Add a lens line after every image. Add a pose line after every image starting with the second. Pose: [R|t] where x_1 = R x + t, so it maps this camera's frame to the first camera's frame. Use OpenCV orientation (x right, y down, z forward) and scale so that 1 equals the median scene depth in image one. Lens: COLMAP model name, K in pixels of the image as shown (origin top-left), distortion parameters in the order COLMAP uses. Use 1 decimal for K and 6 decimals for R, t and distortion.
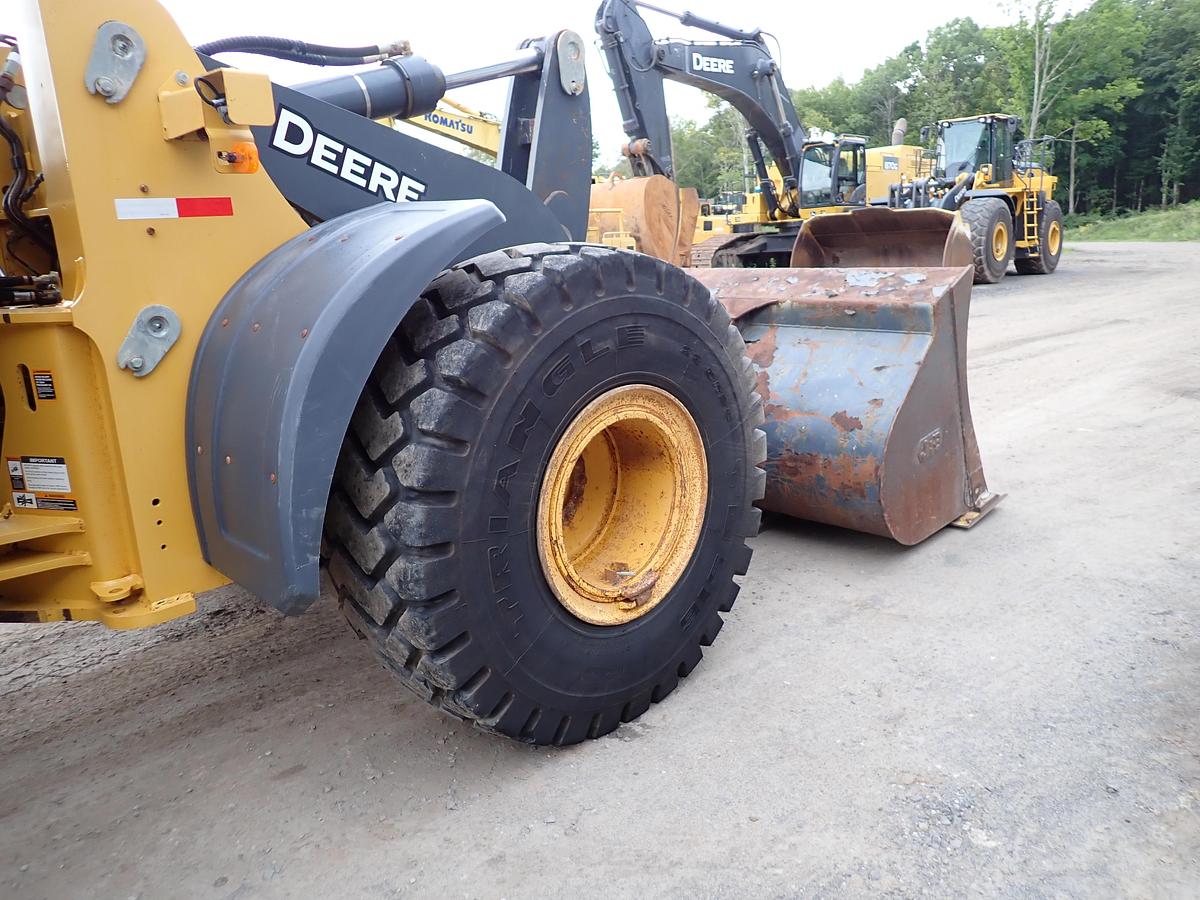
lens RADIAL K [[885.2, 0, 598.1], [0, 885.2, 446.8], [0, 0, 1]] dist [0.014372, -0.006833]
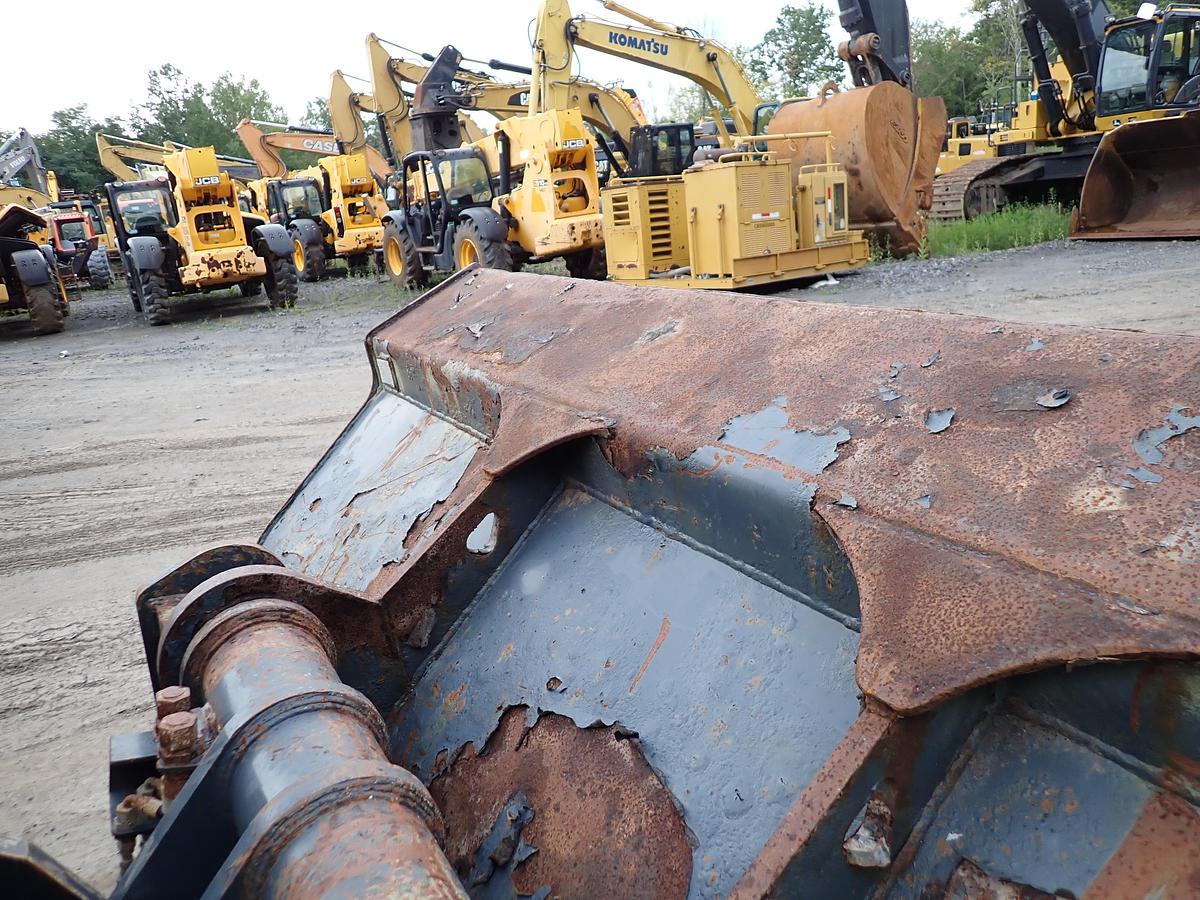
lens RADIAL K [[888.2, 0, 600.0], [0, 888.2, 450.0], [0, 0, 1]] dist [0.005838, 0.000558]
pose [[0.965906, 0.026988, -0.257481, 0.033318], [-0.009852, 0.997663, 0.067612, -0.047065], [0.258704, -0.062771, 0.963915, 0.196723]]
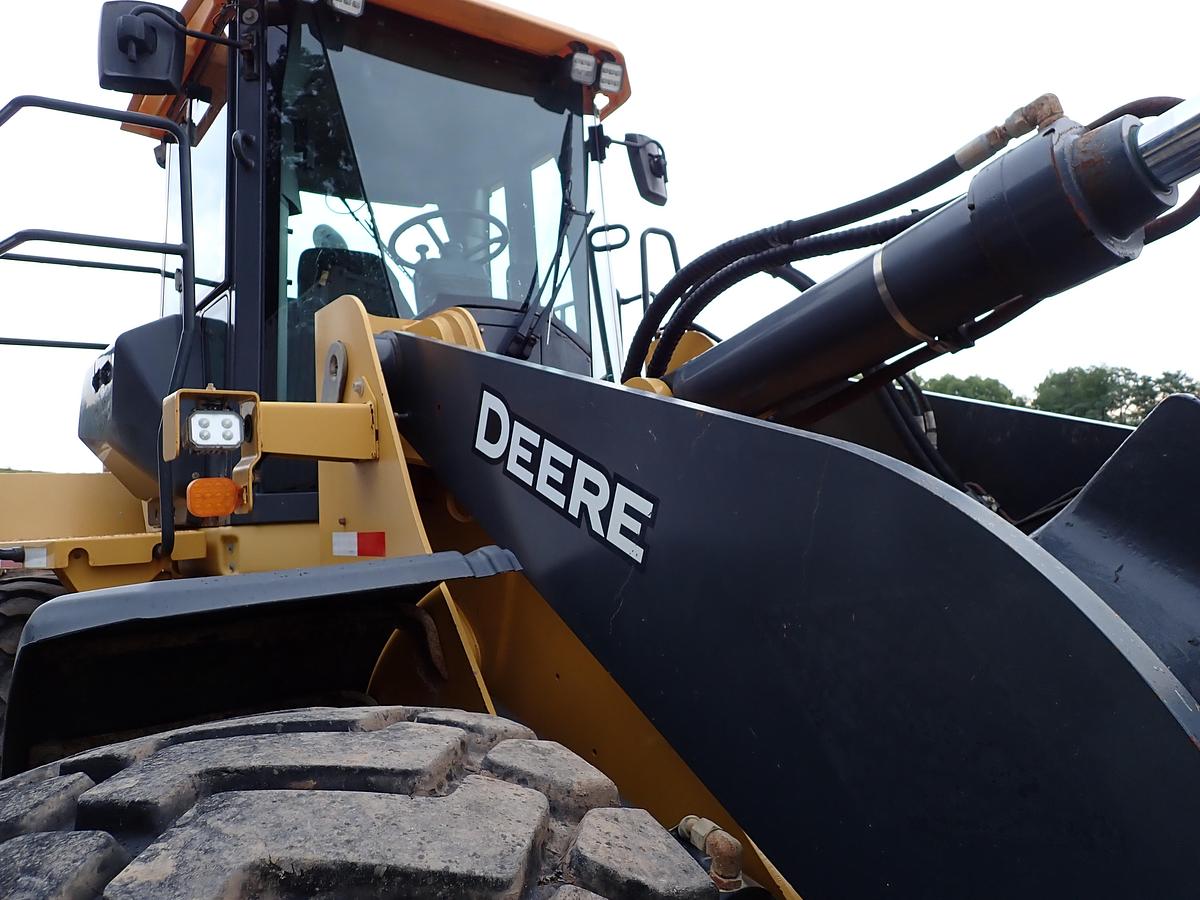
lens RADIAL K [[888.2, 0, 600.0], [0, 888.2, 450.0], [0, 0, 1]] dist [0.005838, 0.000558]
pose [[-0.162006, -0.007875, -0.986758, 0.033761], [-0.194496, 0.980607, 0.024106, -0.050002], [0.967432, 0.195826, -0.160396, 0.160215]]
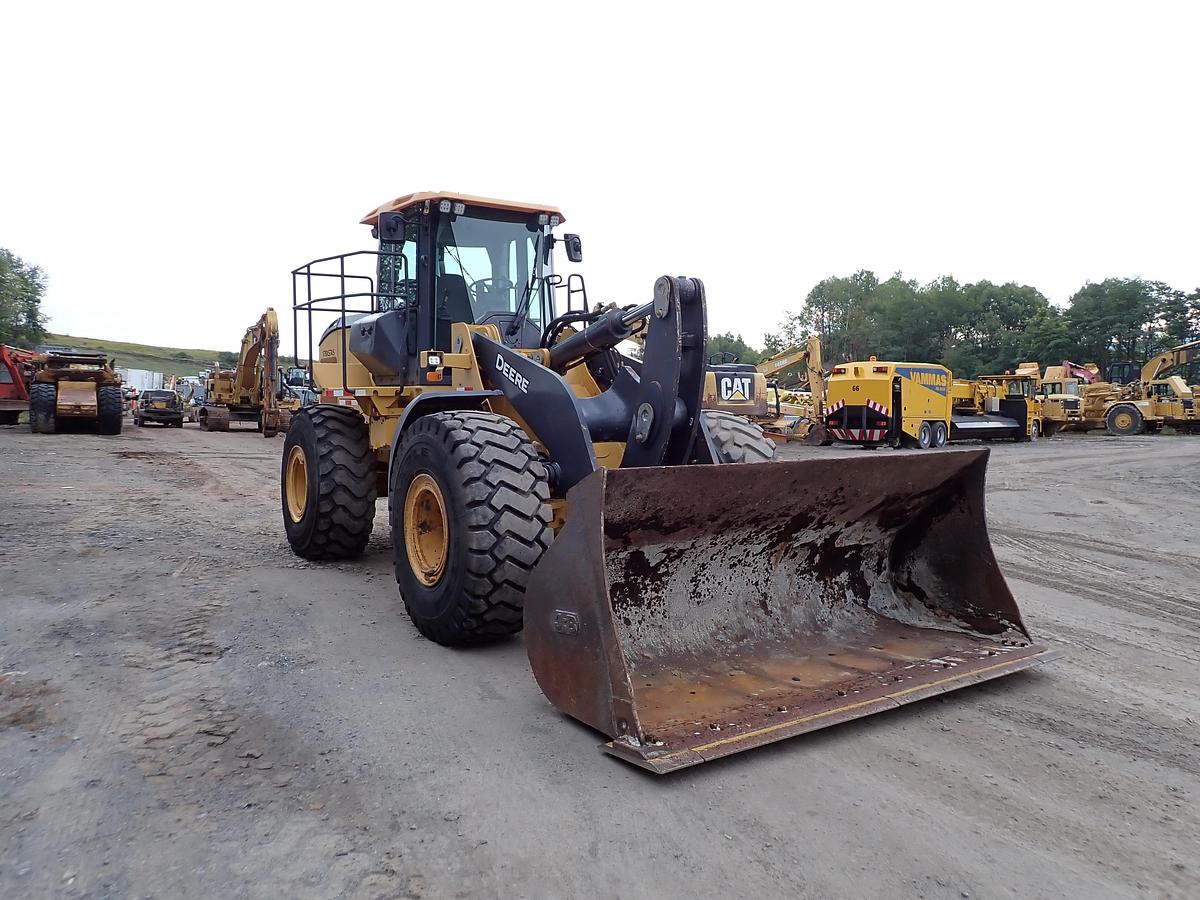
lens RADIAL K [[903.4, 0, 594.6], [0, 903.4, 453.0], [0, 0, 1]] dist [-0.003515, -0.004935]
pose [[-0.212471, 0.107132, -0.971277, 0.291800], [-0.233515, 0.959606, 0.156927, -0.078358], [0.948856, 0.260150, -0.178872, 0.244071]]
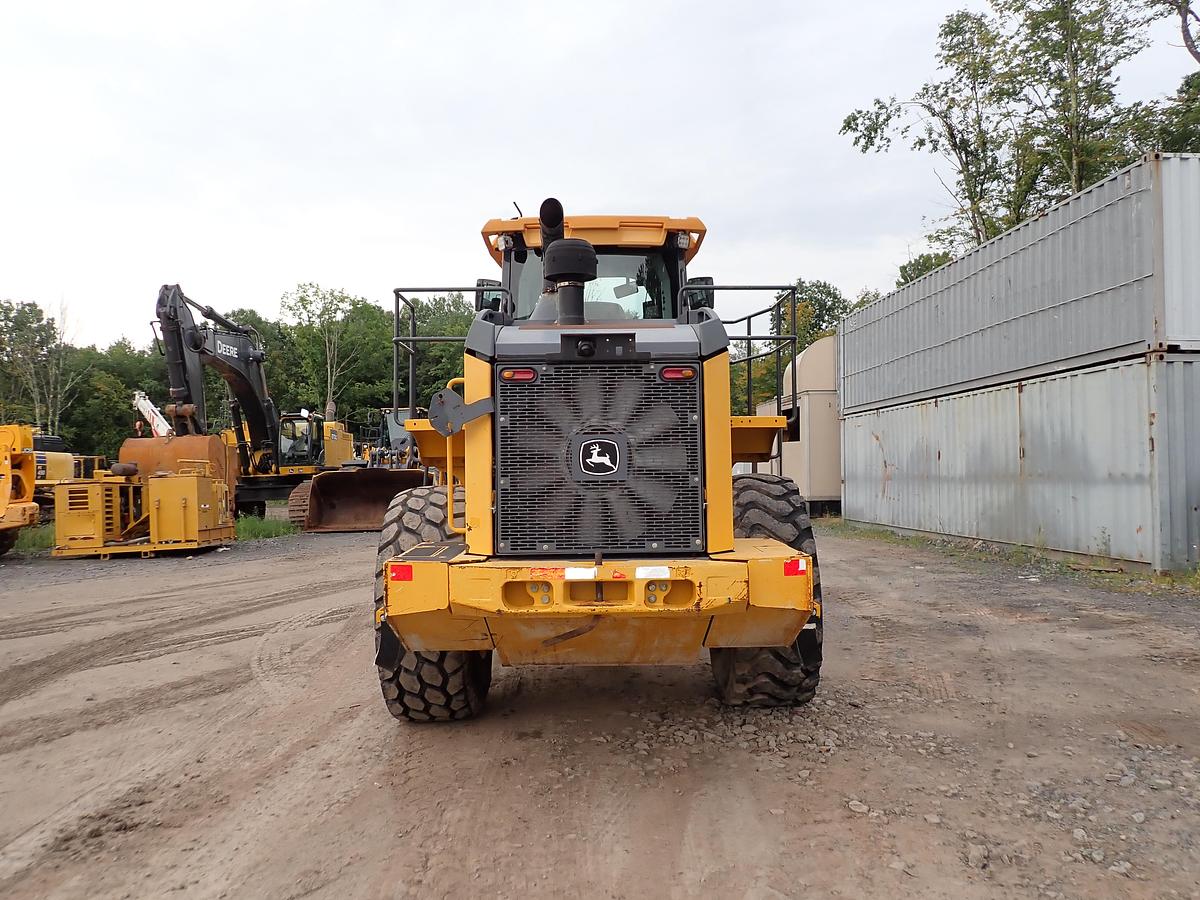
lens RADIAL K [[888.2, 0, 600.0], [0, 888.2, 450.0], [0, 0, 1]] dist [0.005838, 0.000558]
pose [[0.699491, 0.050722, 0.712839, -0.387988], [0.154334, 0.963218, -0.219981, 0.052443], [-0.697777, 0.263890, 0.665935, -0.142425]]
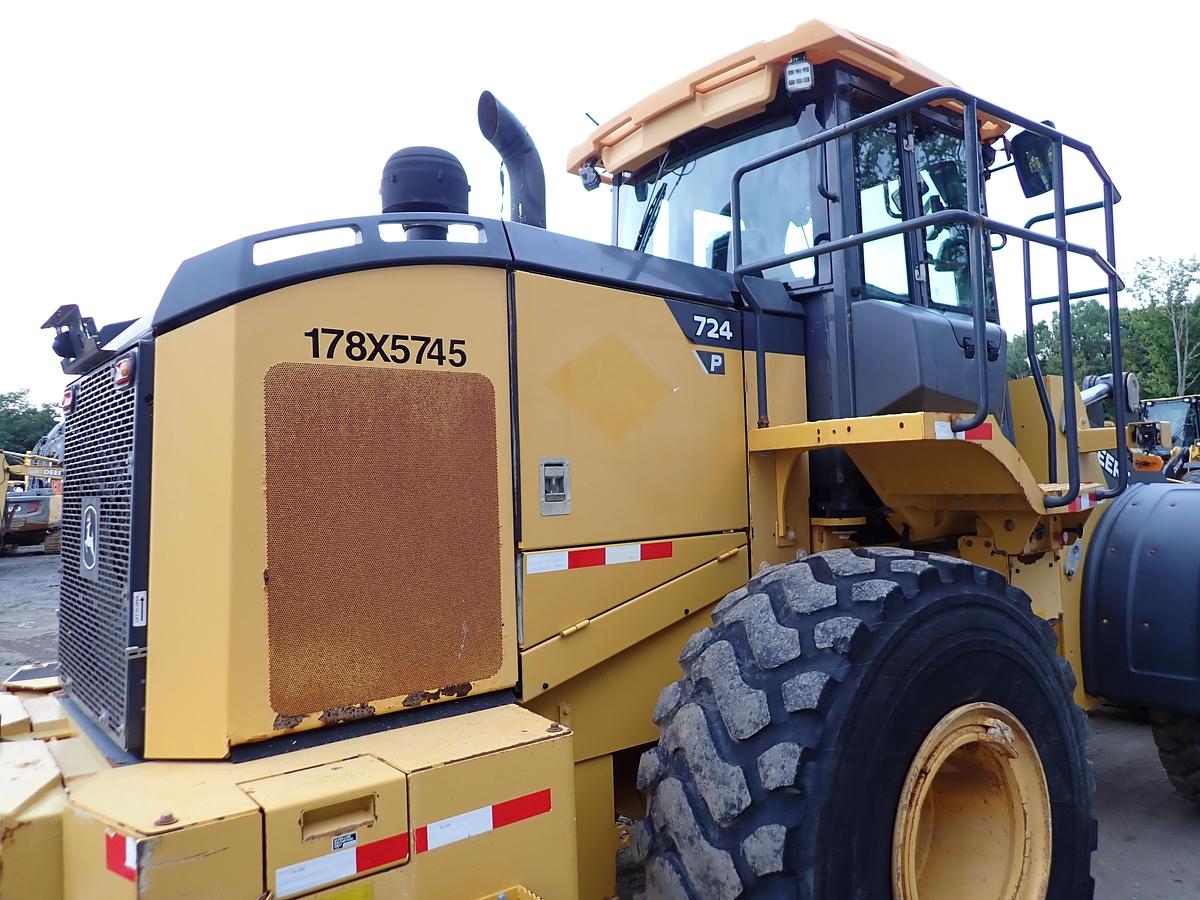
lens RADIAL K [[888.2, 0, 600.0], [0, 888.2, 450.0], [0, 0, 1]] dist [0.005838, 0.000558]
pose [[0.992140, 0.008590, -0.124836, -0.149500], [-0.043316, 0.959539, -0.278223, 0.025991], [0.117395, 0.281443, 0.952370, -0.109191]]
